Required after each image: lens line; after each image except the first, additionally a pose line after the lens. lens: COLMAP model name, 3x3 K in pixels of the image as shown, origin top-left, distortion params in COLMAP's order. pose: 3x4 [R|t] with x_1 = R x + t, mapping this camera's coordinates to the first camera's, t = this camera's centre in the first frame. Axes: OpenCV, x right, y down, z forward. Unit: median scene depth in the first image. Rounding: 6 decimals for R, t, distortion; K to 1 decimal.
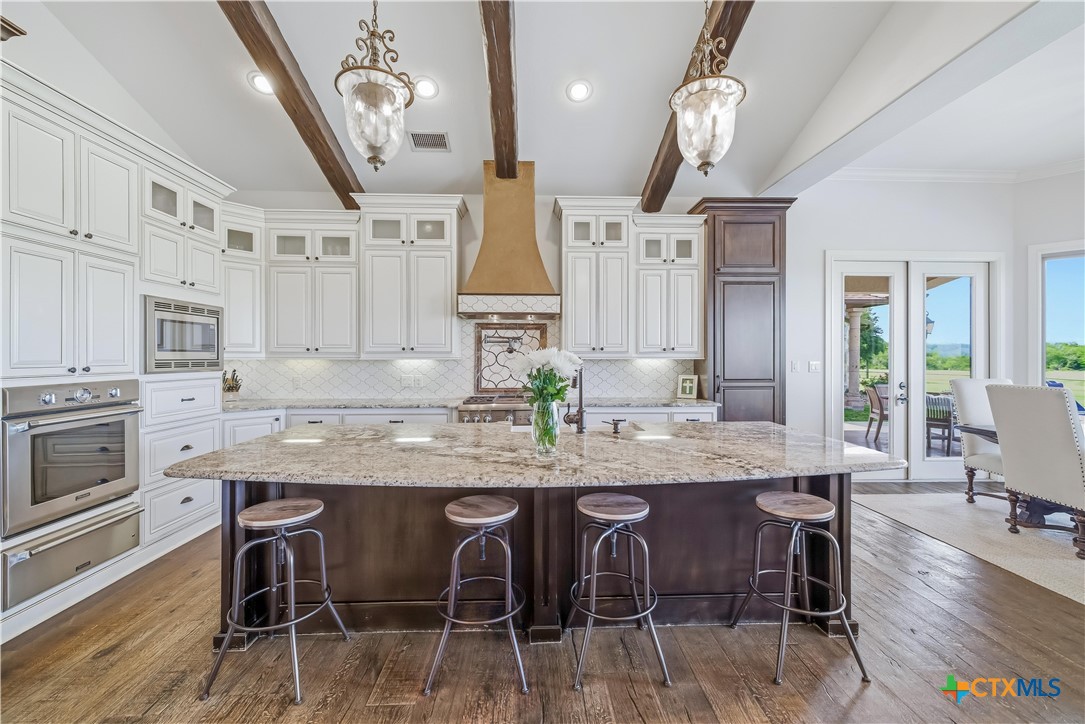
lens RADIAL K [[454.0, 0, 548.8], [0, 454.0, 359.6], [0, 0, 1]] dist [0.003745, -0.001163]
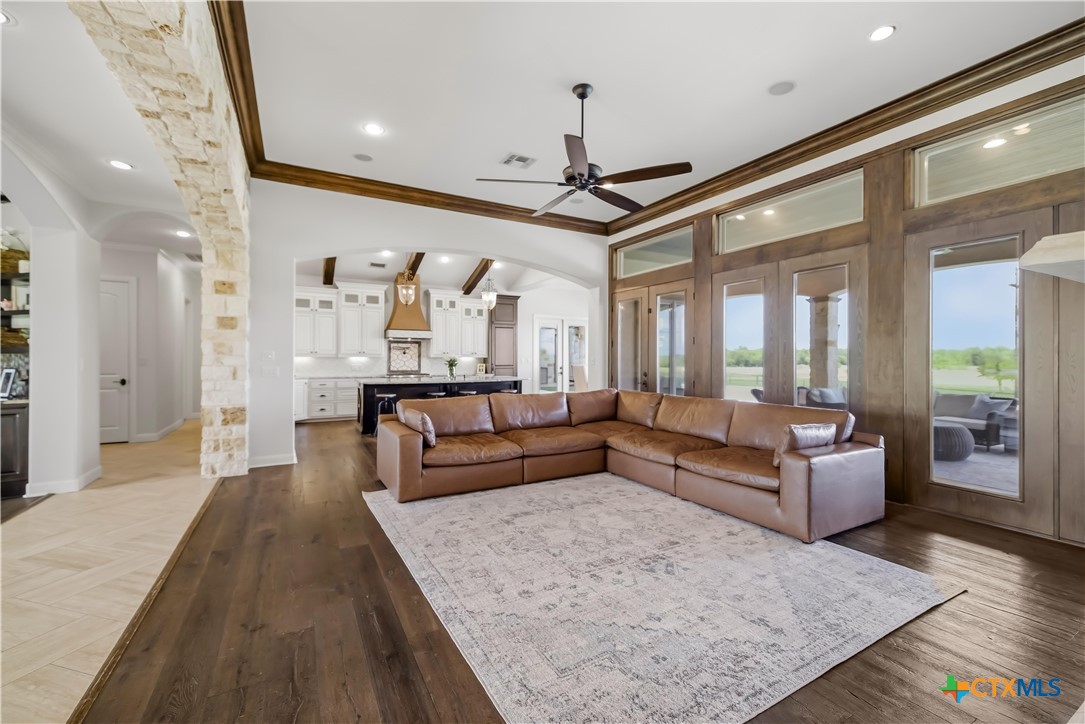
lens RADIAL K [[454.0, 0, 548.8], [0, 454.0, 359.6], [0, 0, 1]] dist [0.003745, -0.001163]
pose [[0.887765, -0.000119, 0.460297, -0.511574], [-0.000515, 0.999999, 0.001252, 0.007965], [-0.460297, -0.001348, 0.887764, -1.378286]]
